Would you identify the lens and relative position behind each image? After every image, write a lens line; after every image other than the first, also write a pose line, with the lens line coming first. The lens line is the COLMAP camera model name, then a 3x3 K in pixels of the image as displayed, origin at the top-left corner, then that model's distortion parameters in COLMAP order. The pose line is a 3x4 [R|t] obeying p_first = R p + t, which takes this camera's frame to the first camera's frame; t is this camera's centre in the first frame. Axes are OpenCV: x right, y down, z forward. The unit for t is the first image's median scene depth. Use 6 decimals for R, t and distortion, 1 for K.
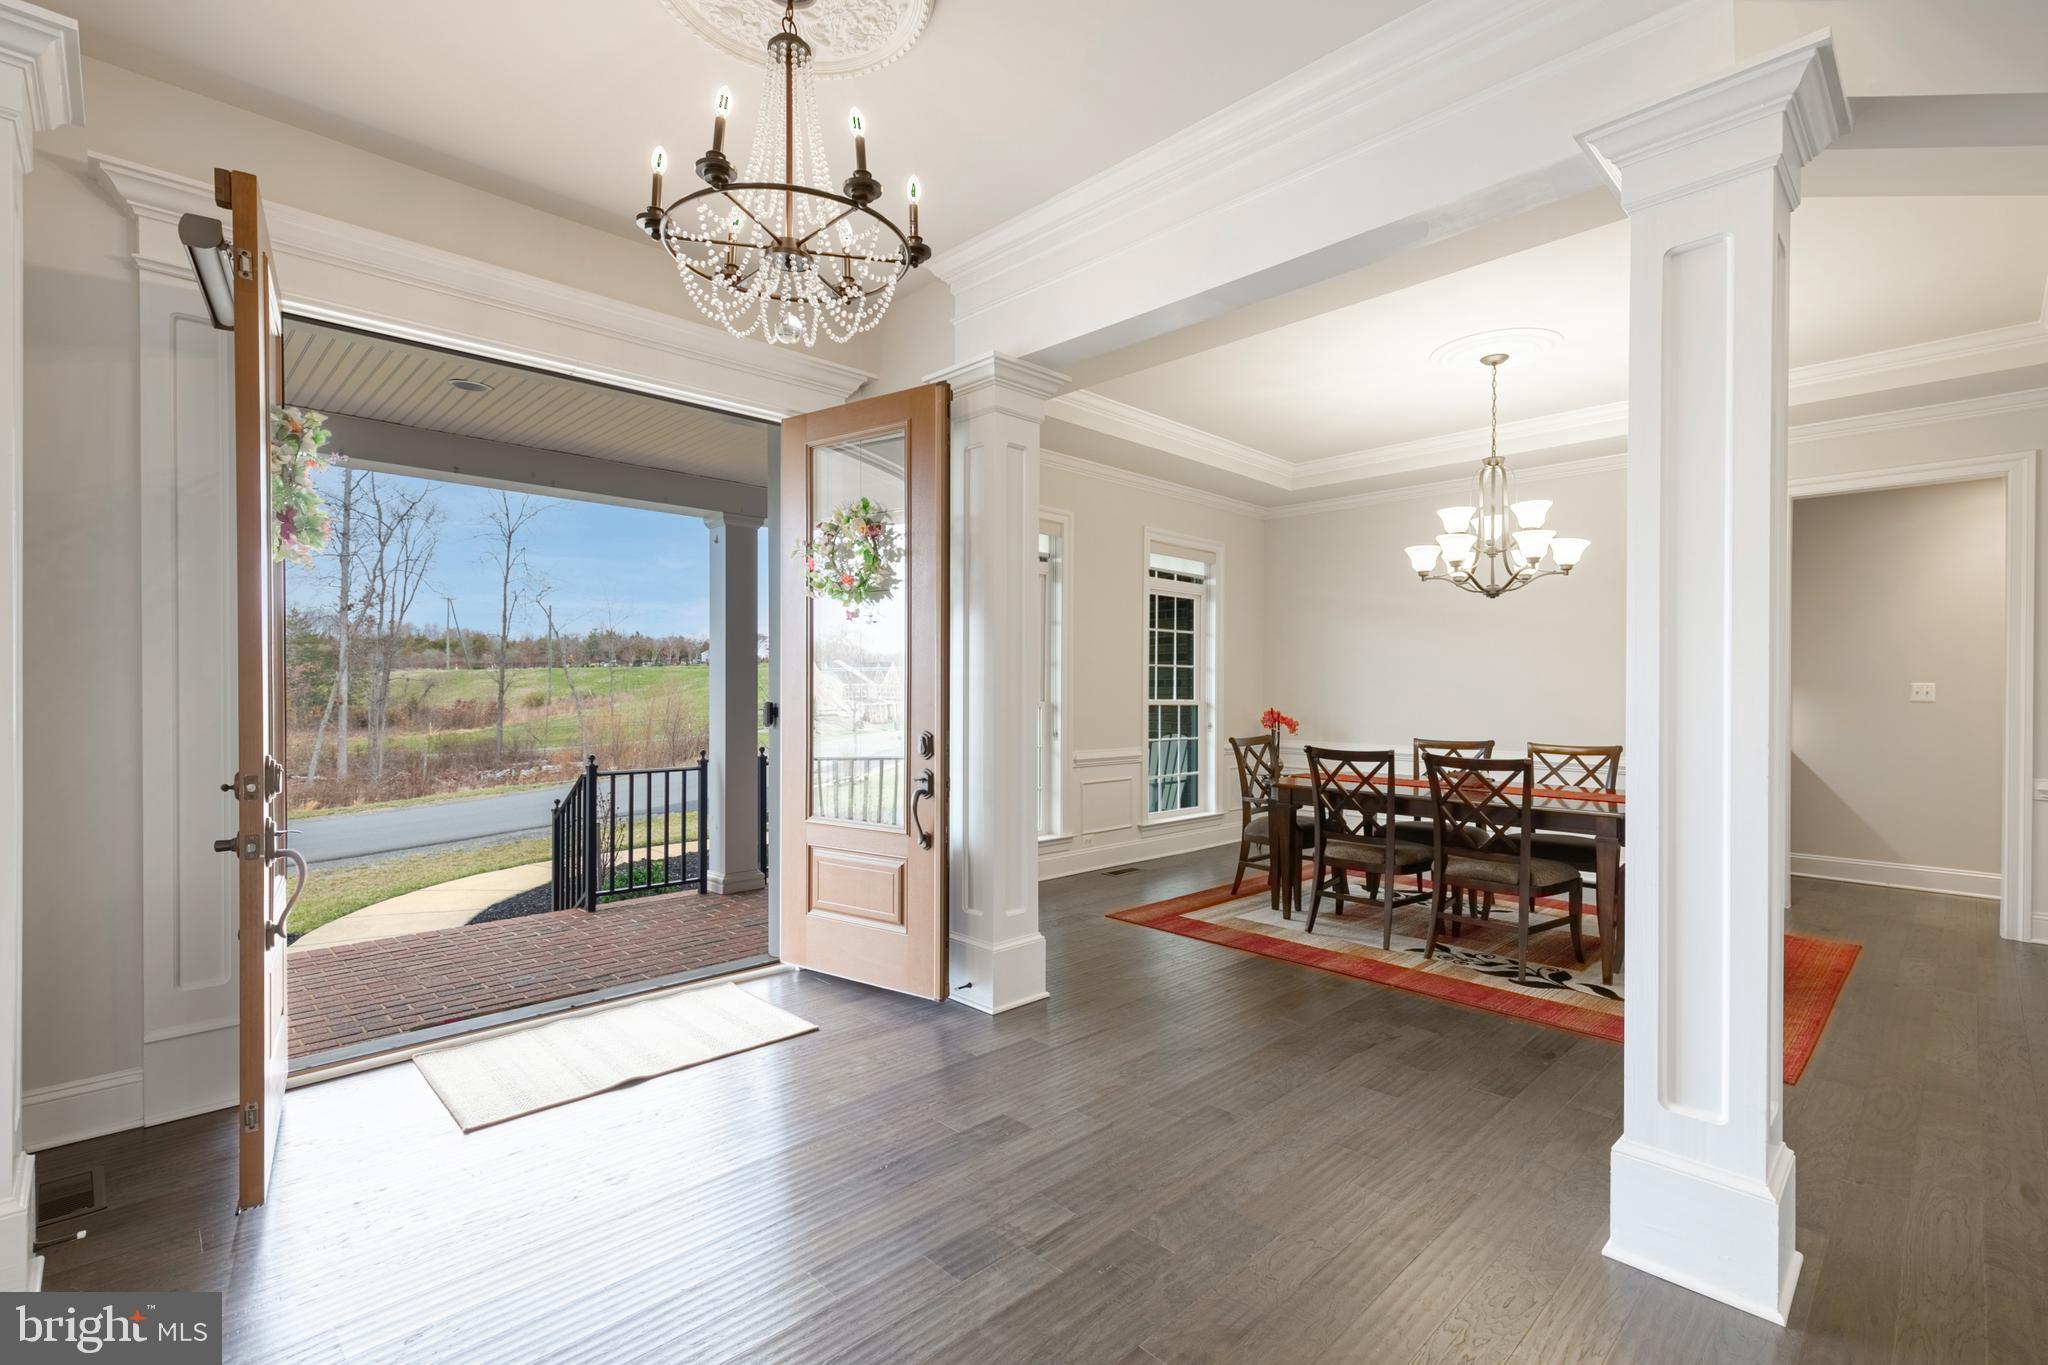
lens RADIAL K [[927.2, 0, 1018.7], [0, 927.2, 689.9], [0, 0, 1]] dist [0.017143, 0.000007]
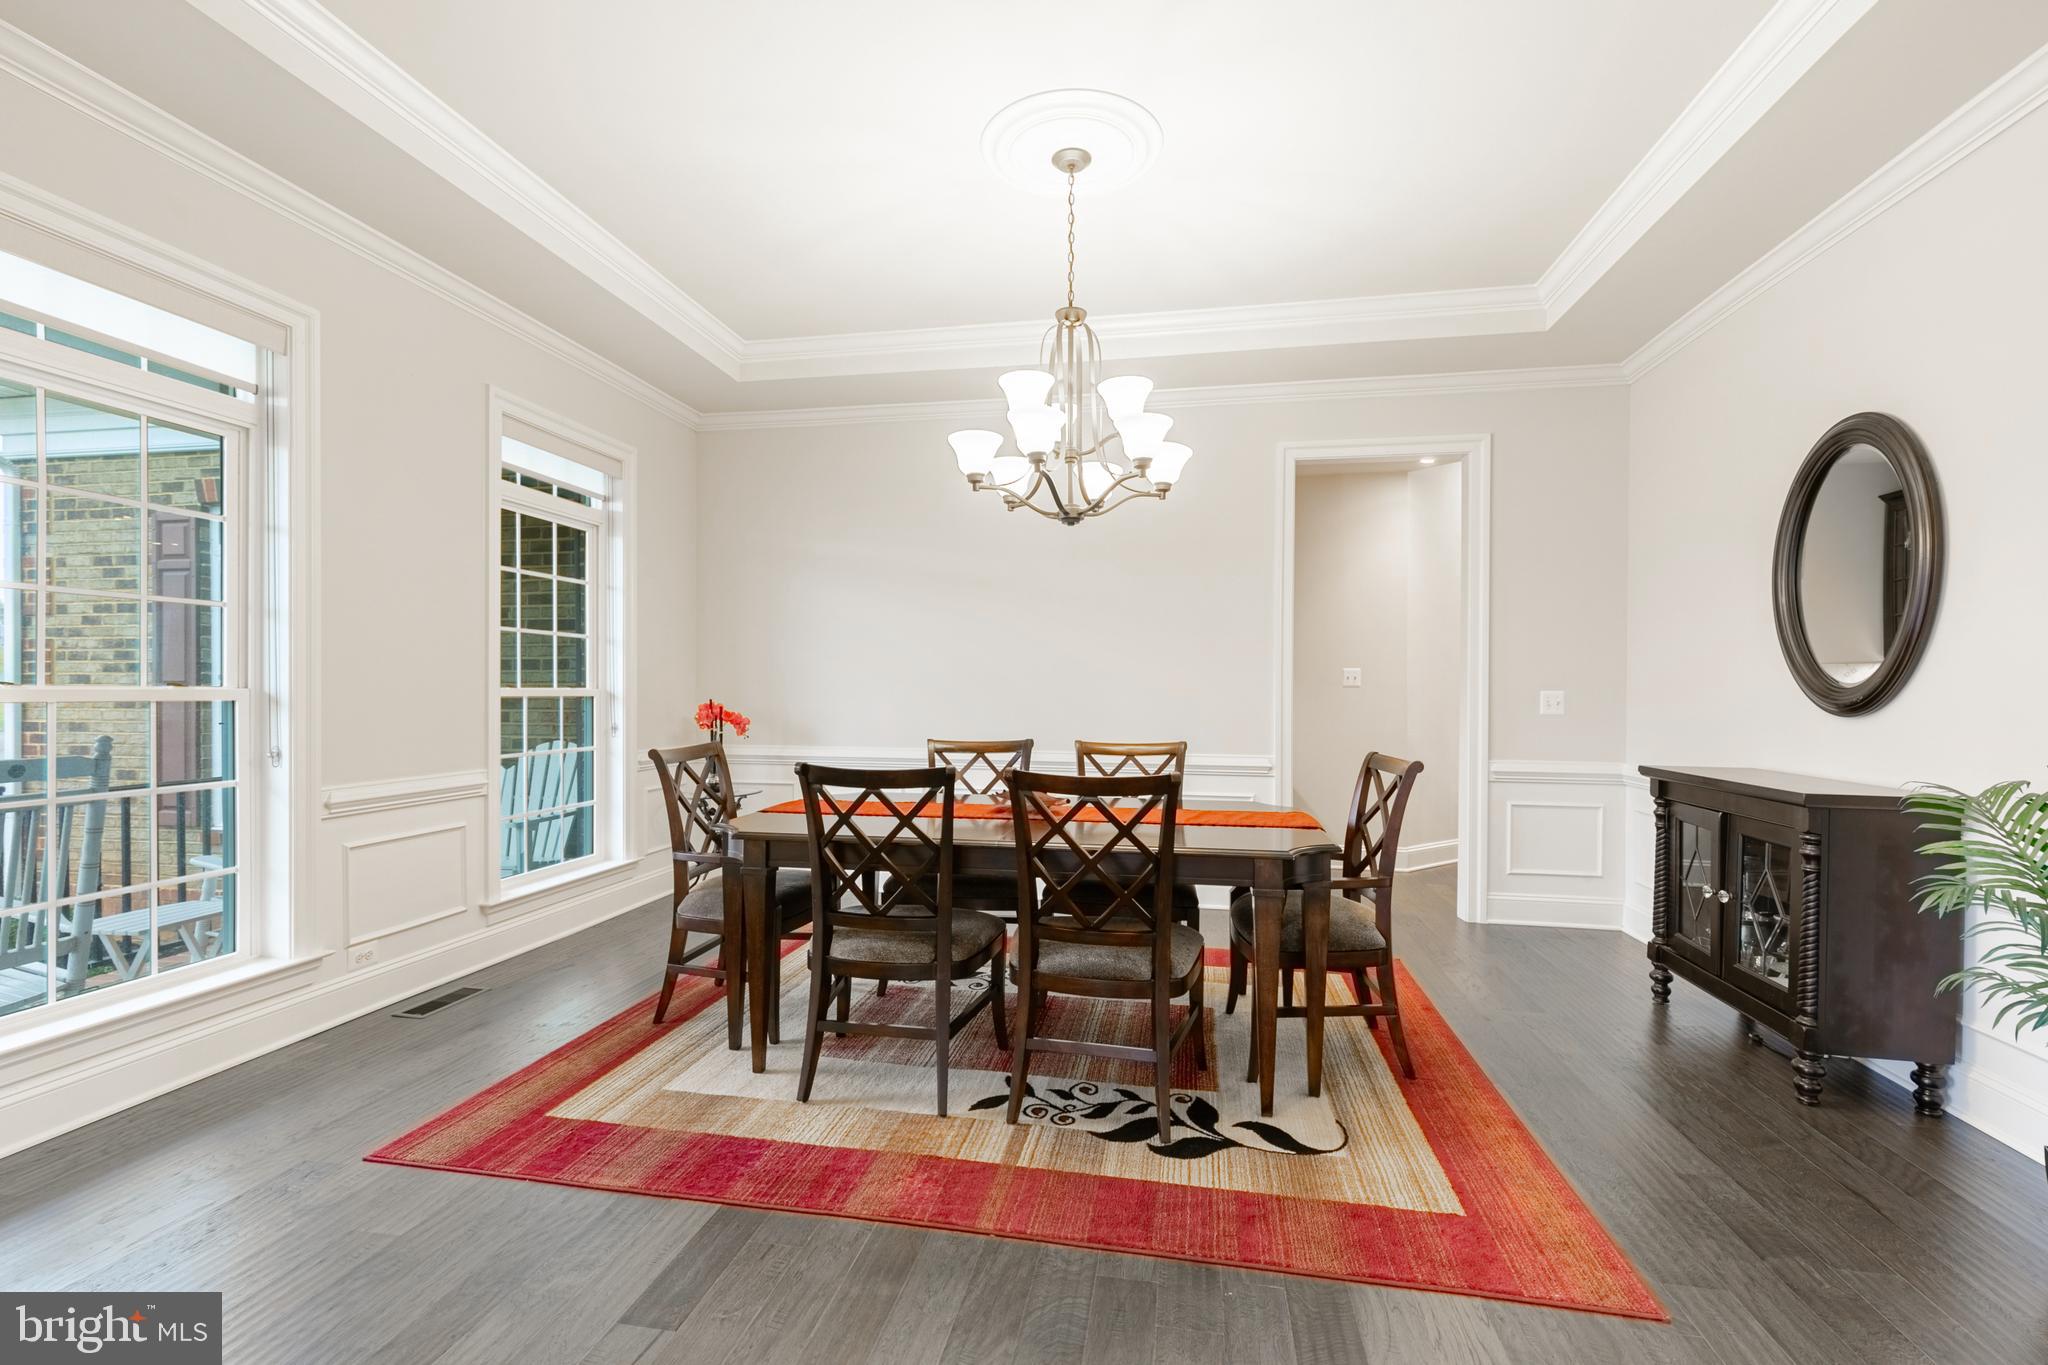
lens RADIAL K [[927.2, 0, 1017.4], [0, 927.2, 689.3], [0, 0, 1]] dist [0.017143, 0.000007]
pose [[0.819344, -0.003494, 0.573291, 0.081144], [0.001775, 0.999992, 0.003559, 0.011918], [-0.573299, -0.001899, 0.819344, 0.385519]]
